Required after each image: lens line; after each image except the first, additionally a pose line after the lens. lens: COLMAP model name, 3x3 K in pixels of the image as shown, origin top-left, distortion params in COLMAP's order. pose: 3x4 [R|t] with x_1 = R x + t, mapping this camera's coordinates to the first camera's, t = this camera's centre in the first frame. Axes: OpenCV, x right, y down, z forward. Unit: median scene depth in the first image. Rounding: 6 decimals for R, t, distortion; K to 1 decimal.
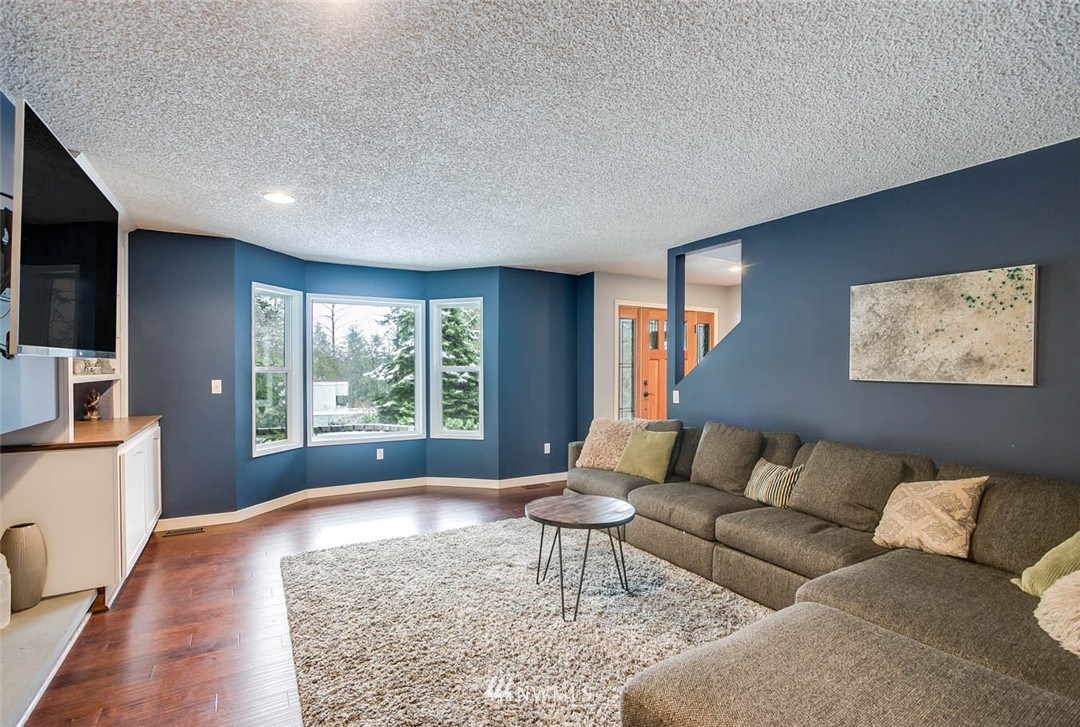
lens RADIAL K [[528.2, 0, 538.0], [0, 528.2, 370.5], [0, 0, 1]] dist [-0.005892, 0.005390]
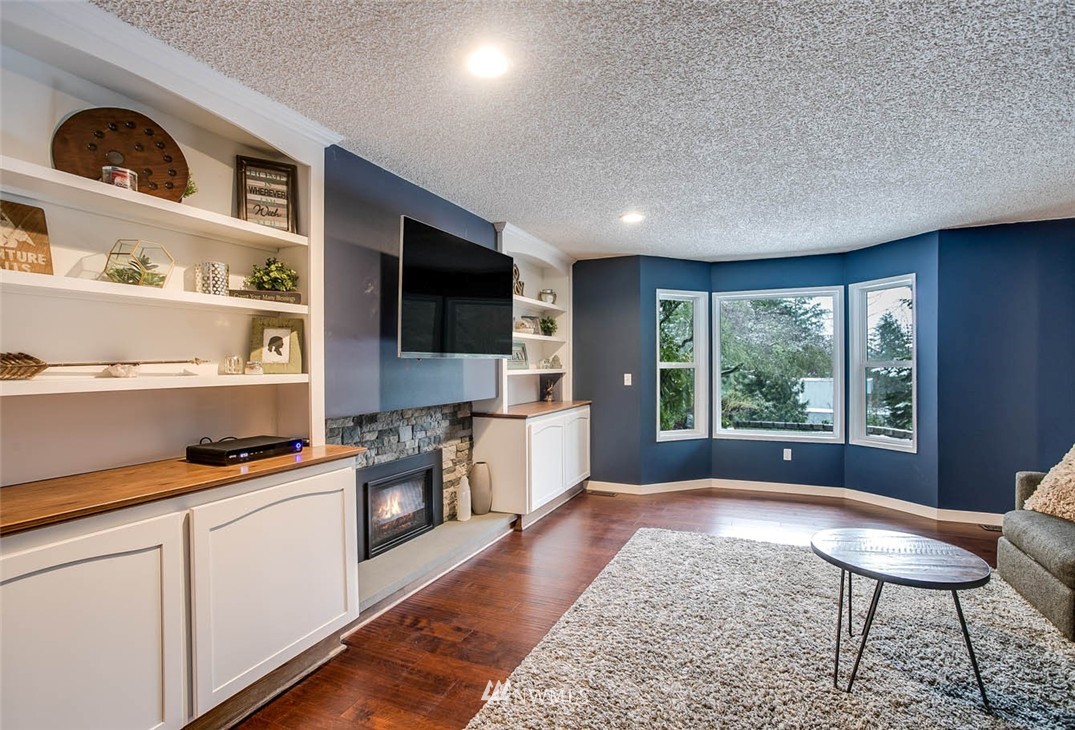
lens RADIAL K [[525.8, 0, 535.7], [0, 525.8, 364.1], [0, 0, 1]] dist [-0.005892, 0.005390]
pose [[0.604280, -0.003436, -0.796764, 0.248148], [0.001505, 0.999994, -0.003171, -0.001195], [0.796770, 0.000717, 0.604282, 0.104105]]
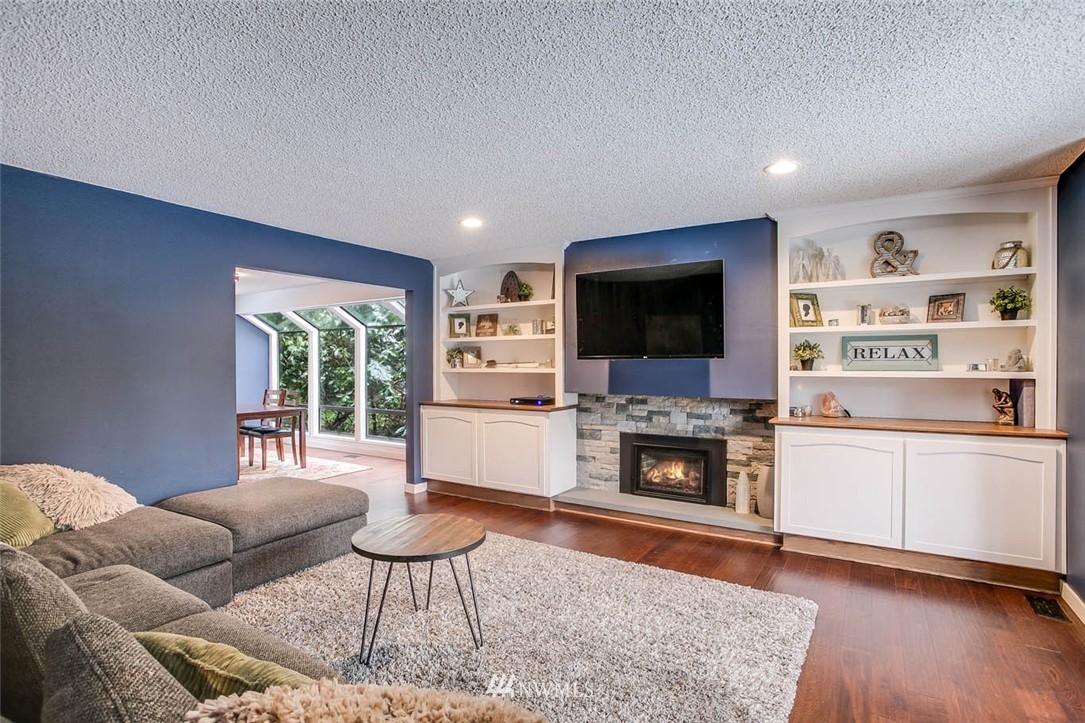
lens RADIAL K [[523.0, 0, 545.2], [0, 523.0, 363.5], [0, 0, 1]] dist [-0.040295, 0.015010]
pose [[-0.875211, 0.002543, -0.483735, 0.208091], [-0.000755, 0.999978, 0.006624, -0.011902], [0.483741, 0.006163, -0.875189, 1.305887]]
